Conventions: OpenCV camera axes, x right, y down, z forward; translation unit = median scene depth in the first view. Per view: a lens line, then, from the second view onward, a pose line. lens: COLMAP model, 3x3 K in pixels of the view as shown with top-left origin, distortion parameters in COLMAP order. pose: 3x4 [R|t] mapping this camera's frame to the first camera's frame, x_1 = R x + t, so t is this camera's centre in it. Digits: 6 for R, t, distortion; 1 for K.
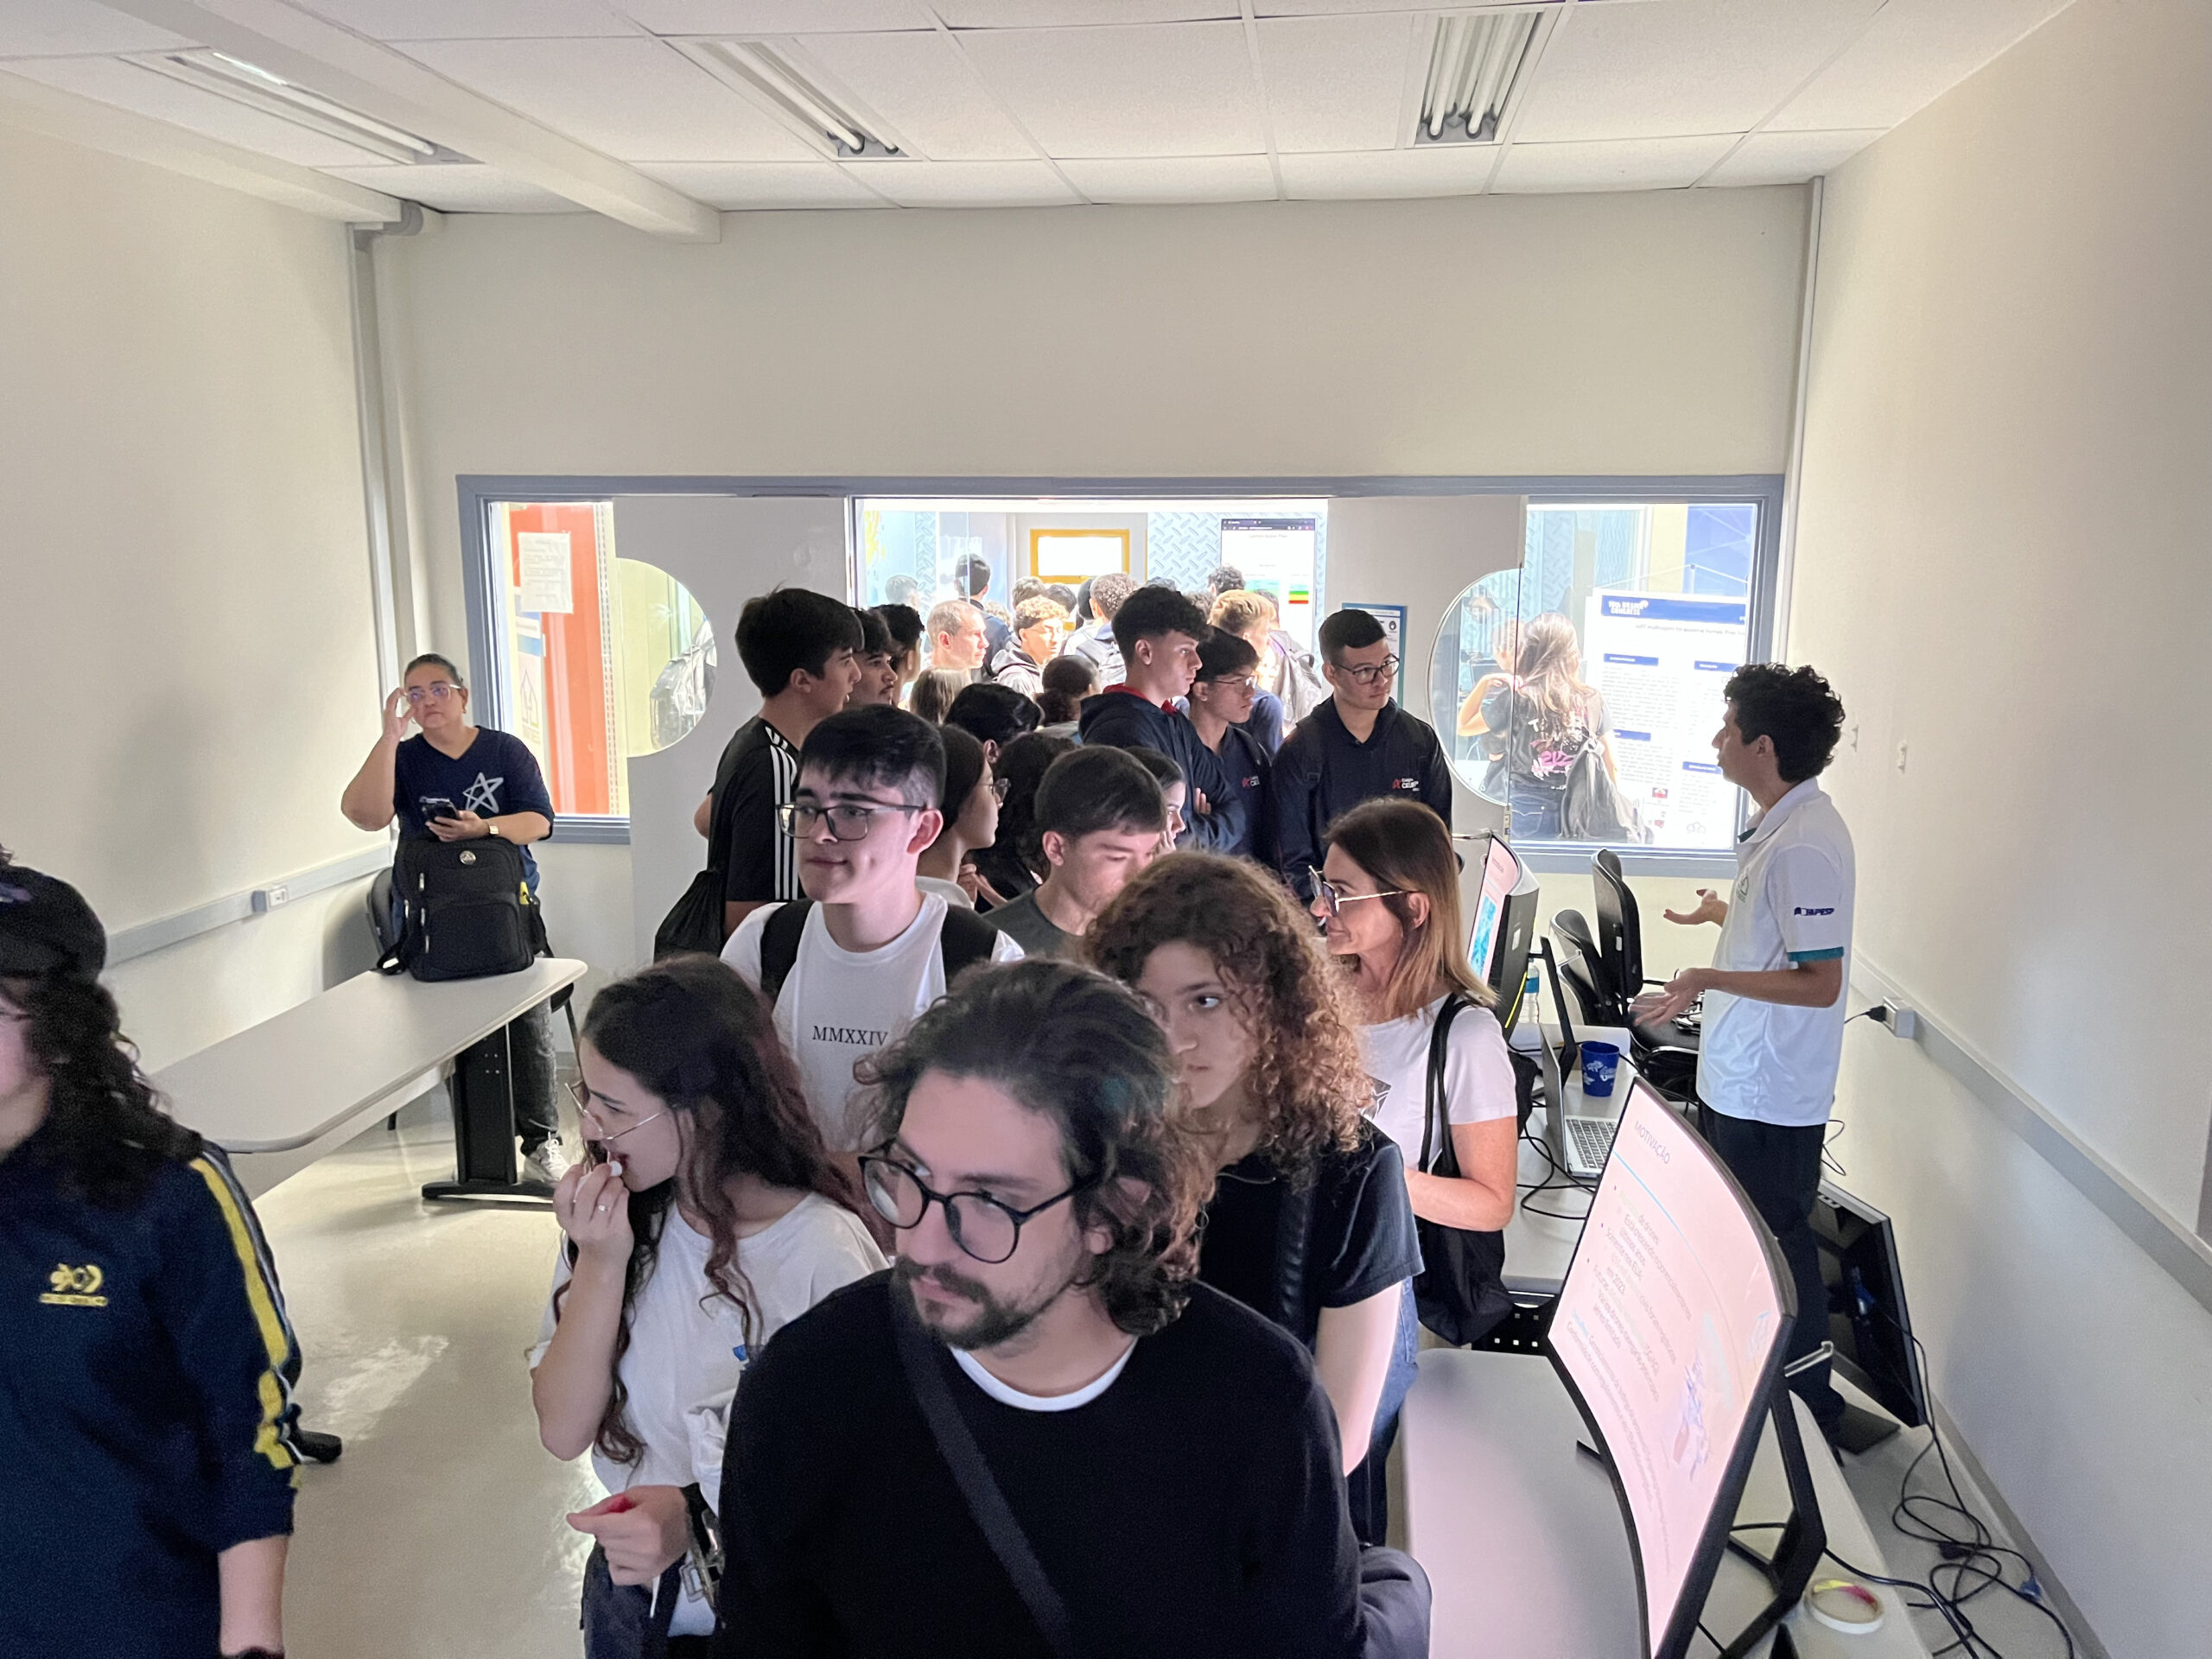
lens RADIAL K [[1656.3, 0, 1086.5], [0, 1656.3, 828.6], [0, 0, 1]] dist [0.050189, -0.065821]
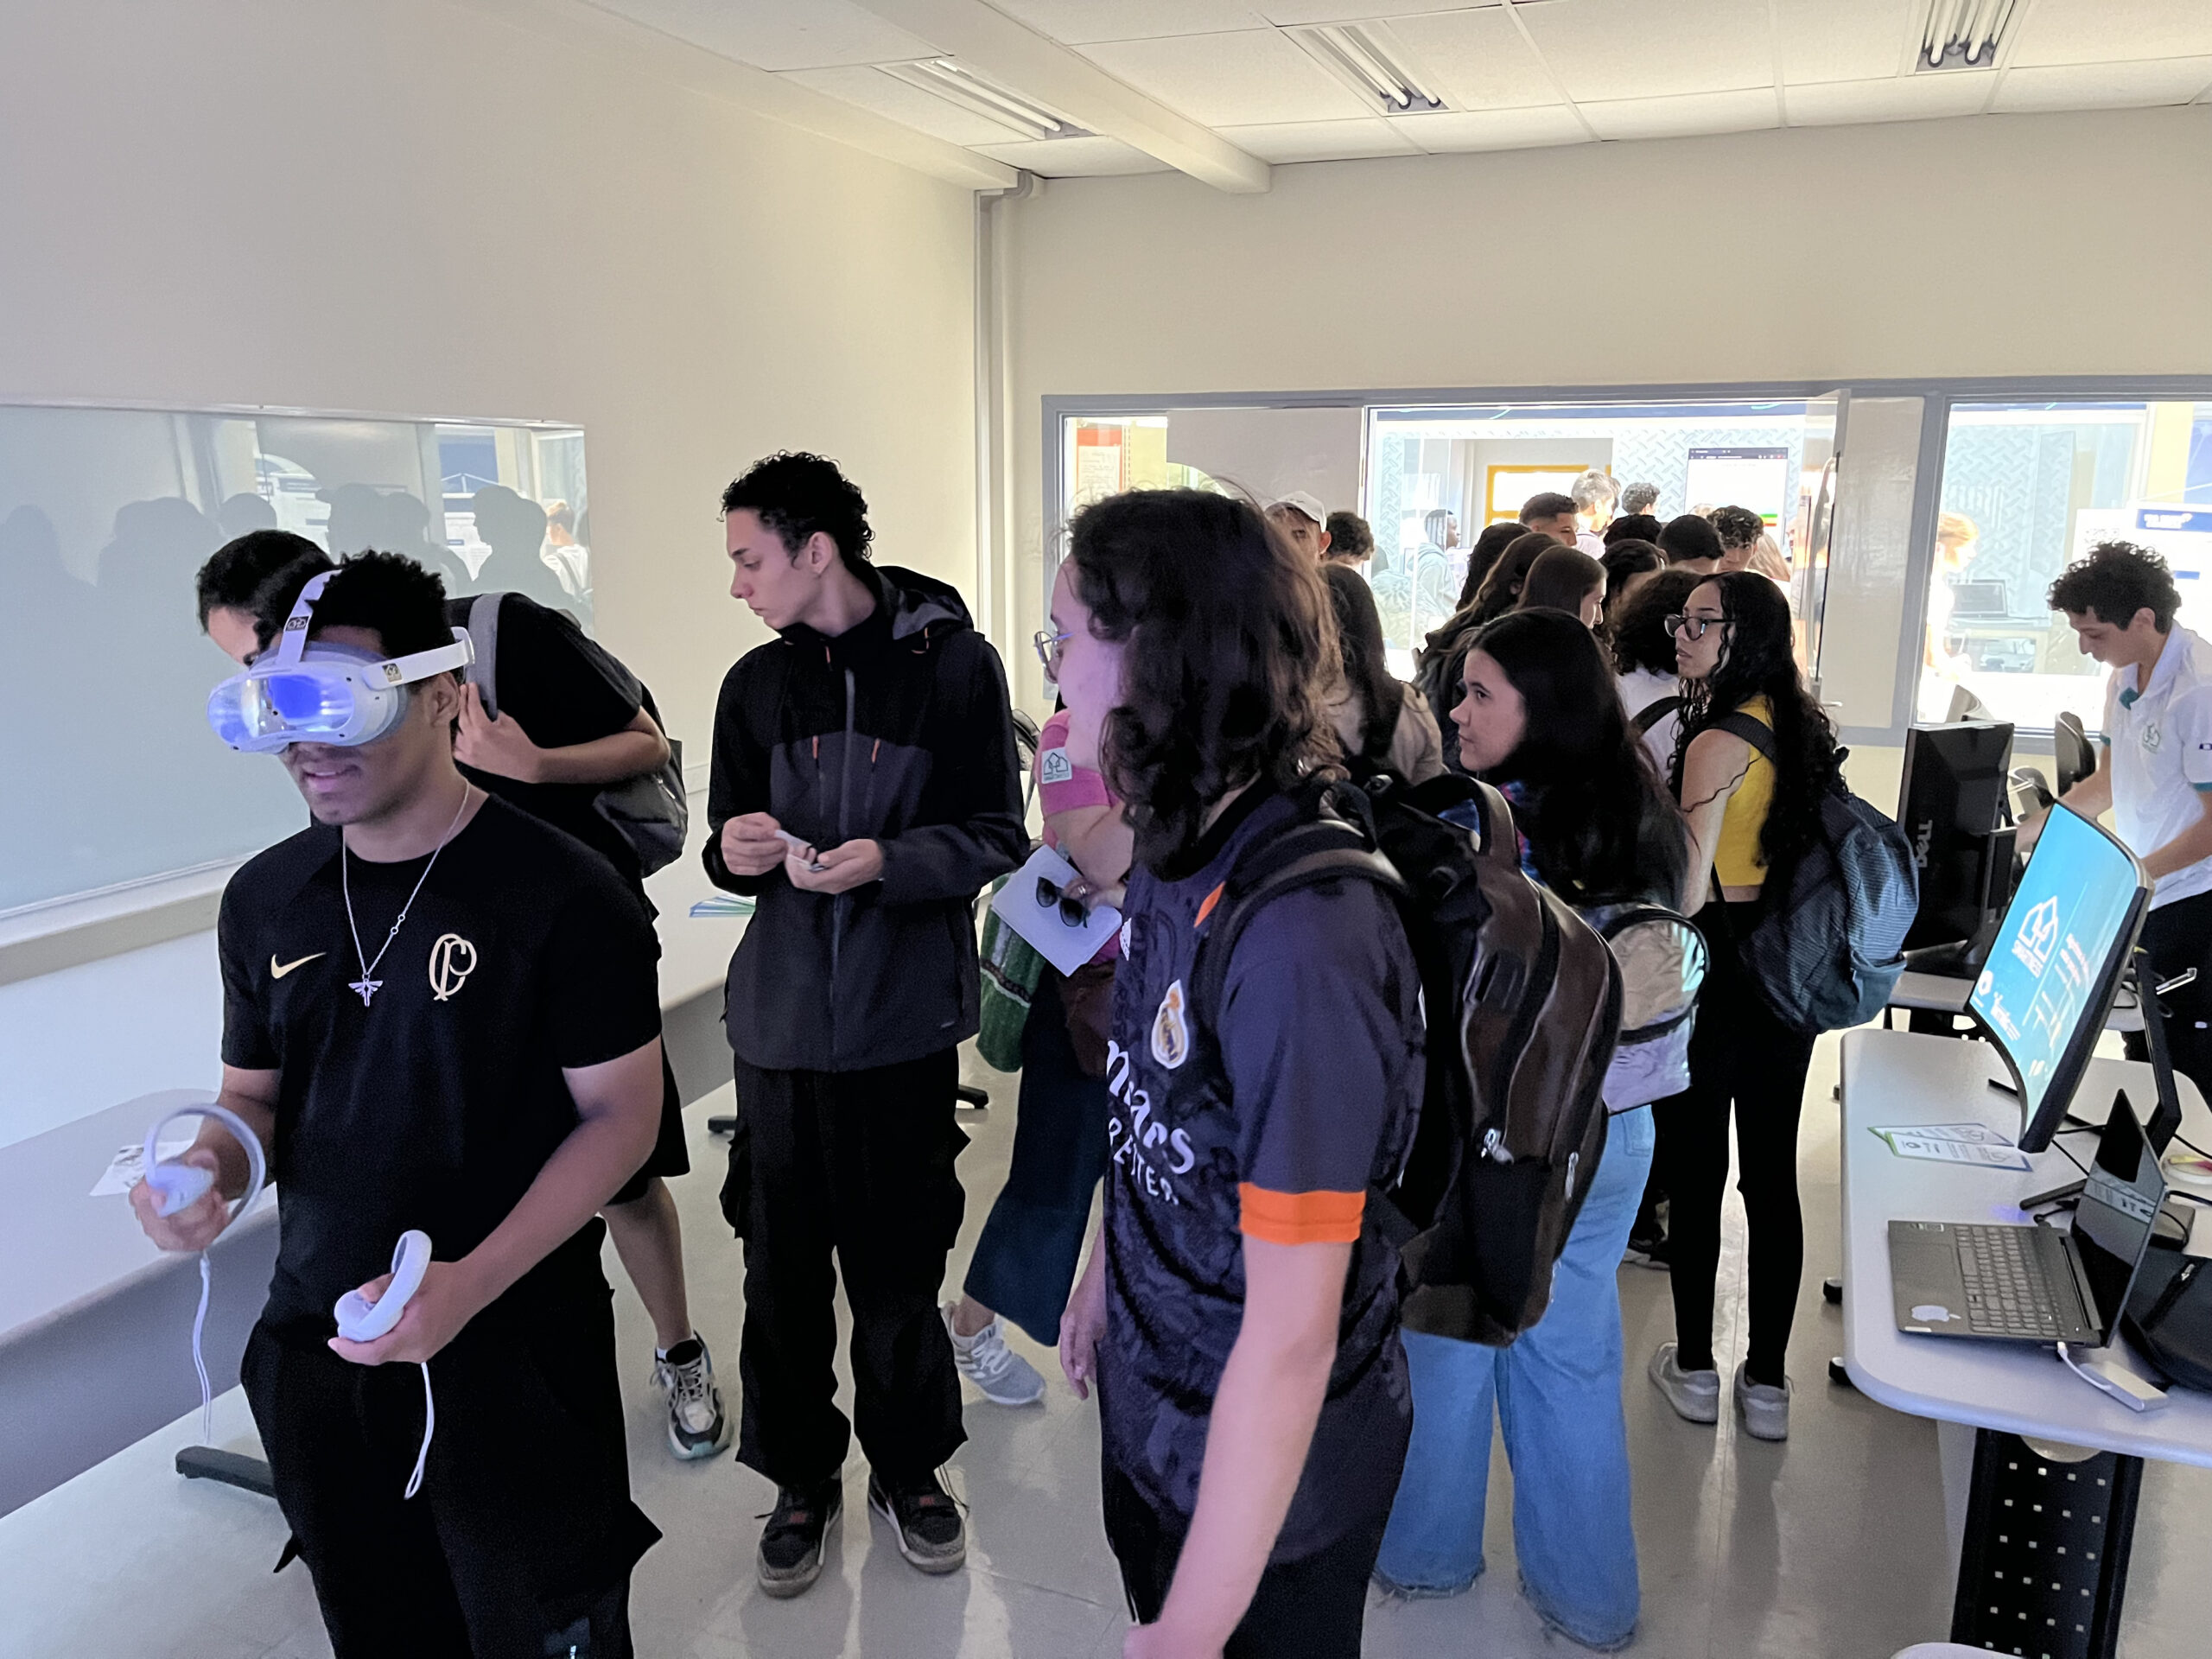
lens RADIAL K [[1656.3, 0, 1090.1], [0, 1656.3, 817.5], [0, 0, 1]] dist [0.050189, -0.065821]
pose [[0.969060, 0.046697, -0.242367, -0.041671], [-0.042231, 0.998829, 0.023593, 0.080967], [0.243185, -0.012627, 0.969898, -0.214003]]
